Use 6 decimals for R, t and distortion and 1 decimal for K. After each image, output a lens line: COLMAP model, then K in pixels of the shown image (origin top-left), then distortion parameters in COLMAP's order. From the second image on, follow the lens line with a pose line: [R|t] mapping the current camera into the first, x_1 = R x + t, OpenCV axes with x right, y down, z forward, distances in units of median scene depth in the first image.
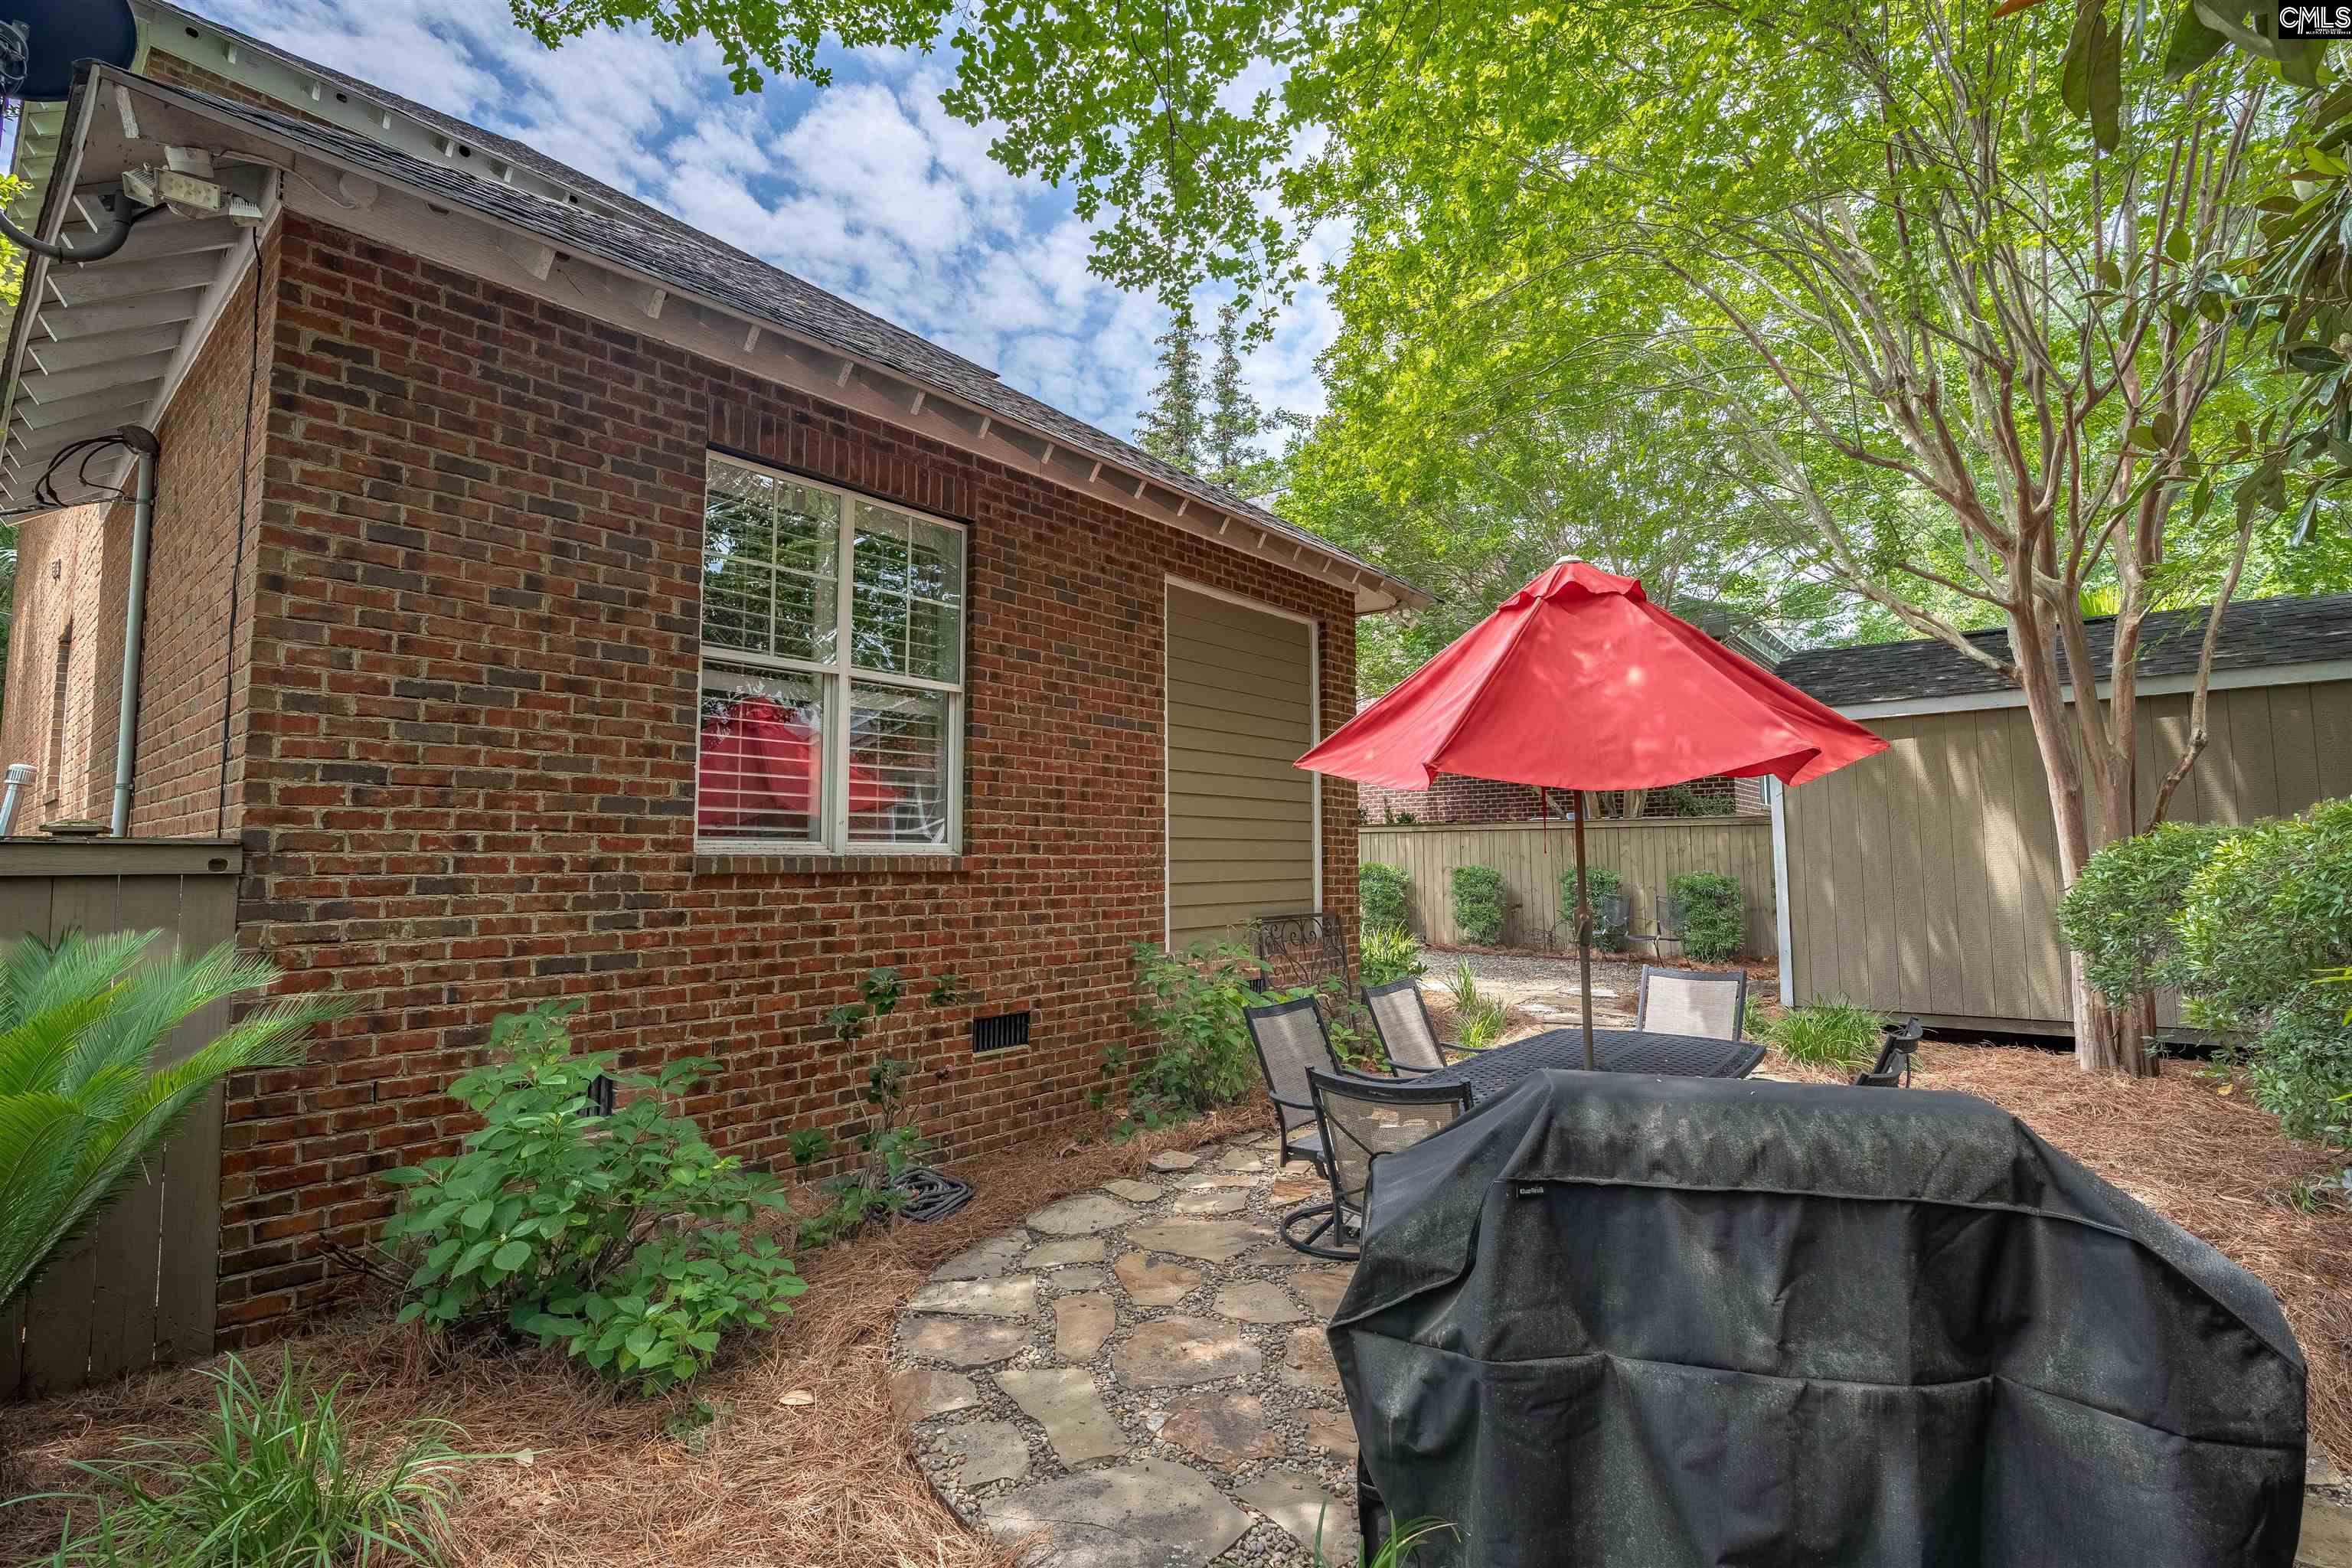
lens RADIAL K [[1078.9, 0, 1176.0], [0, 1078.9, 784.0], [0, 0, 1]] dist [-0.041596, 0.000060]
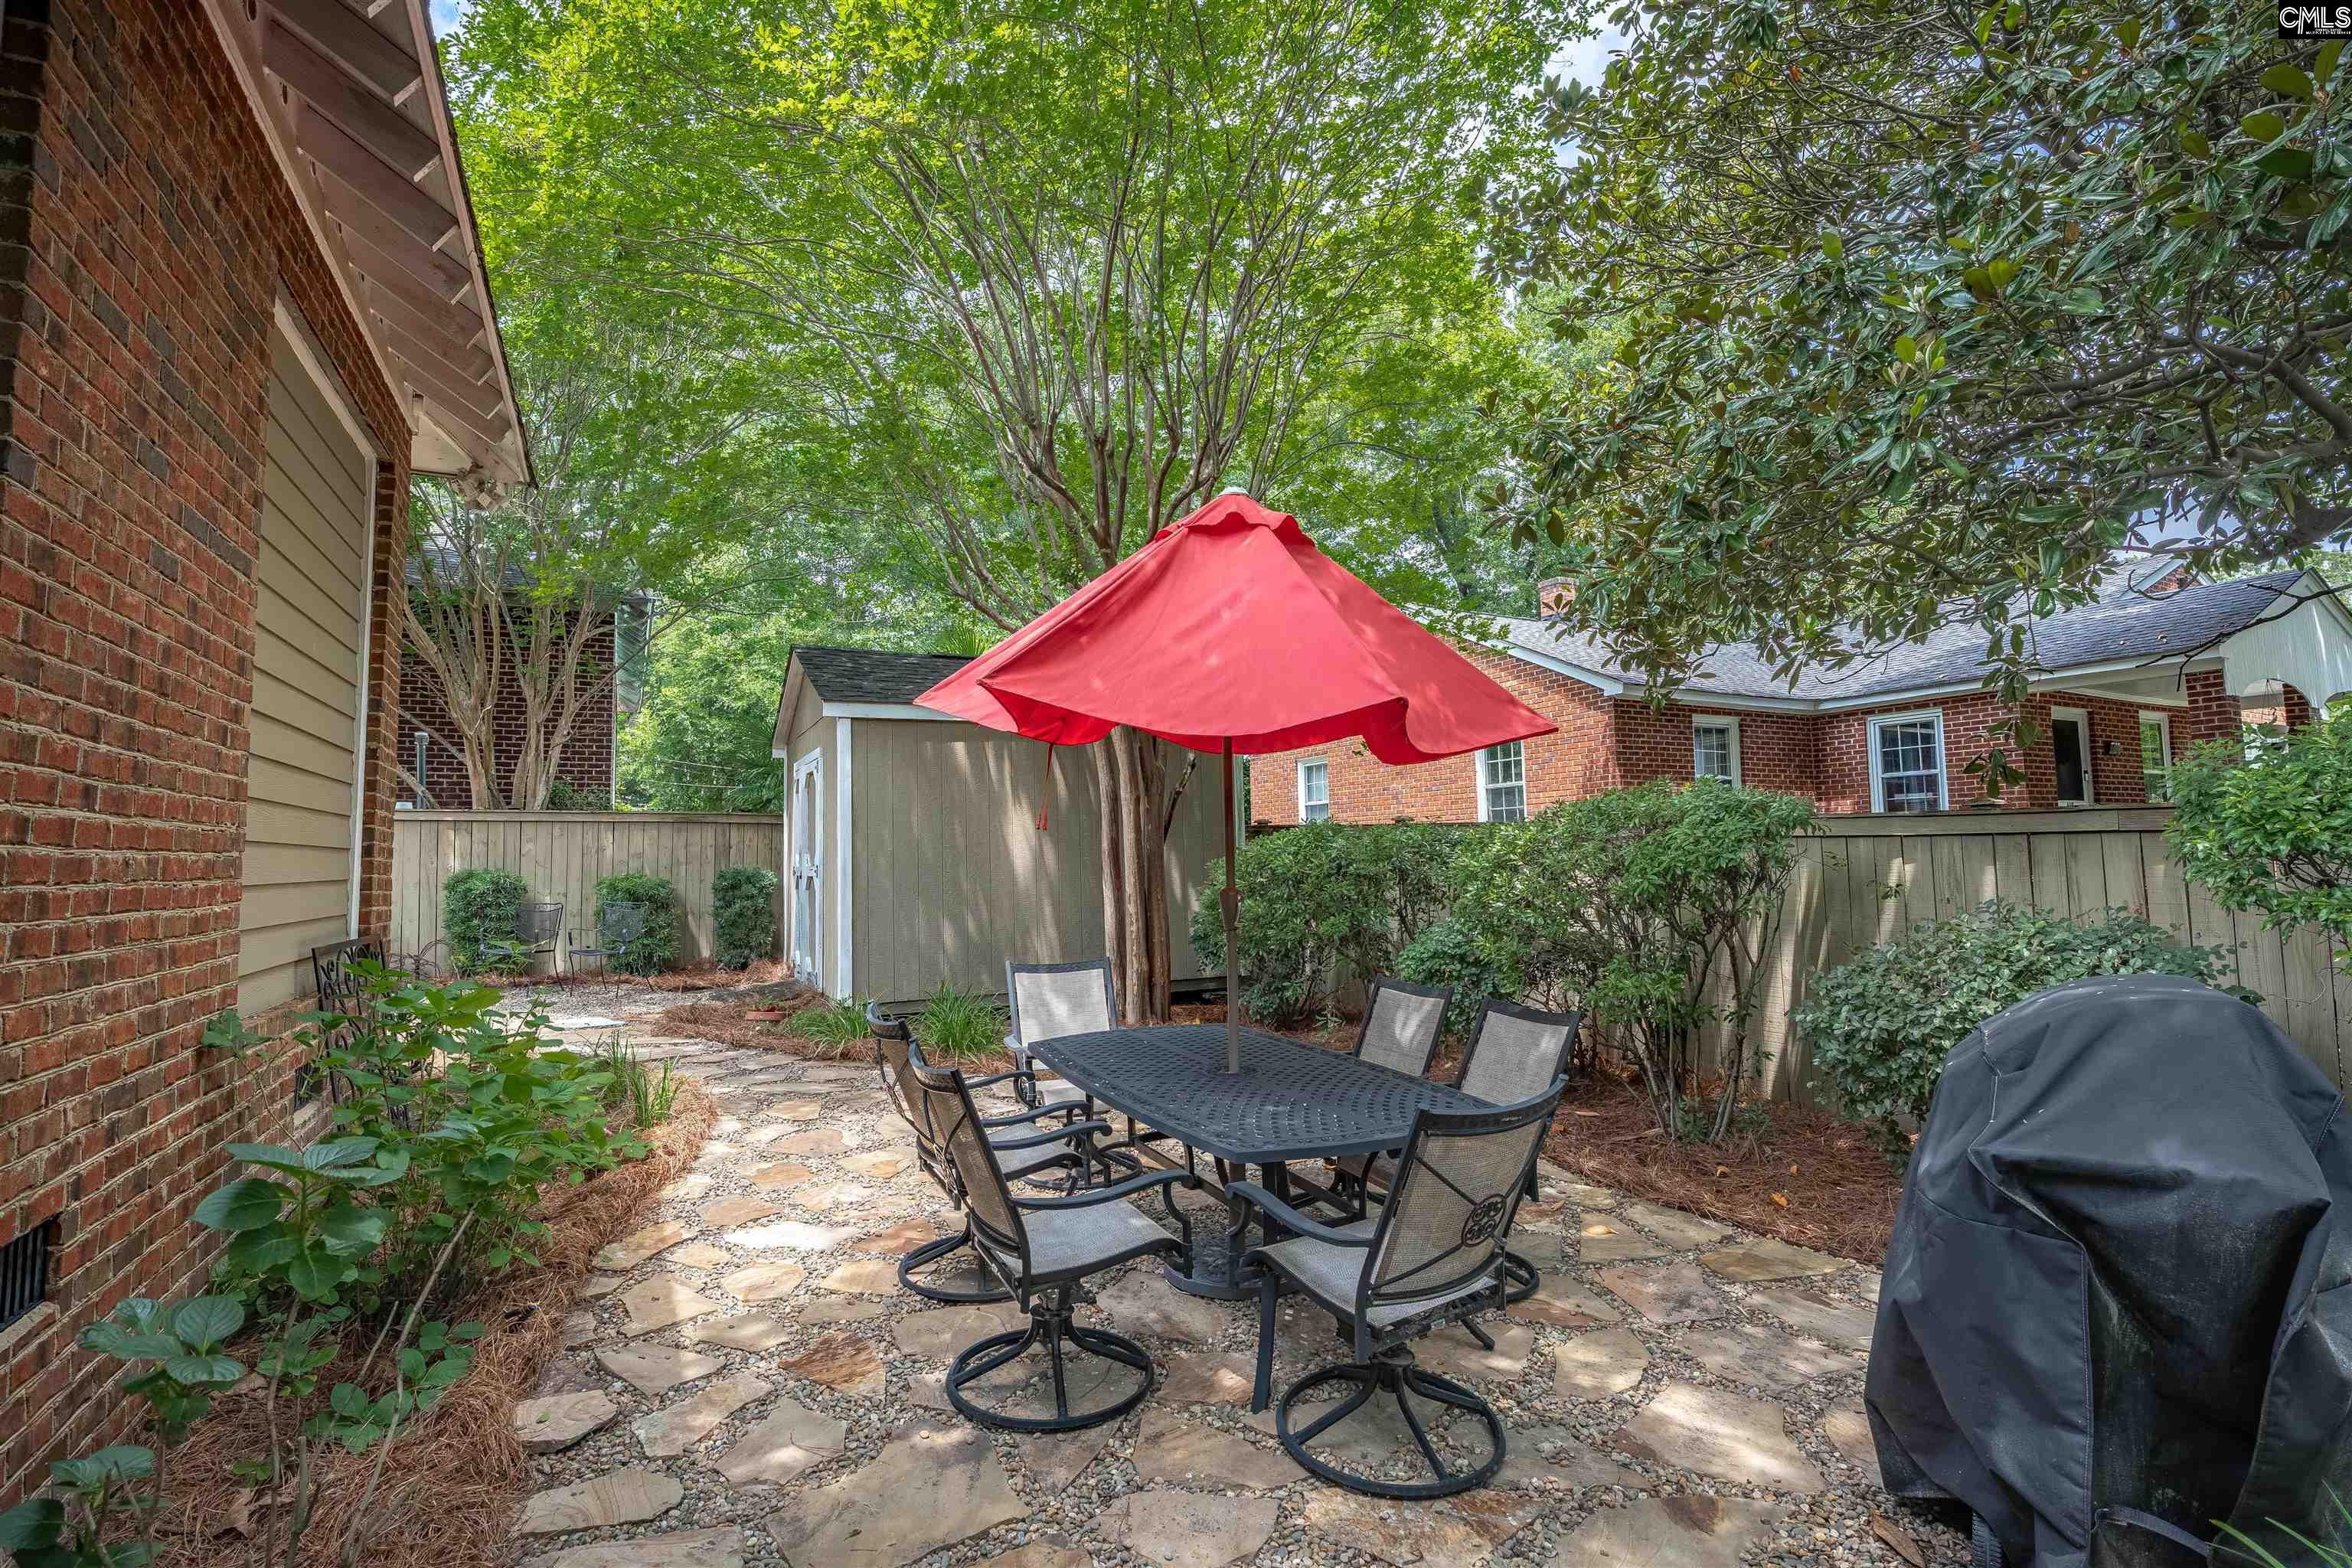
lens RADIAL K [[1078.9, 0, 1176.0], [0, 1078.9, 784.0], [0, 0, 1]] dist [-0.041596, 0.000060]
pose [[0.388521, 0.067498, 0.918965, -0.374045], [-0.056227, 0.997192, -0.049472, 0.058559], [-0.919723, -0.032450, 0.391225, 0.551937]]
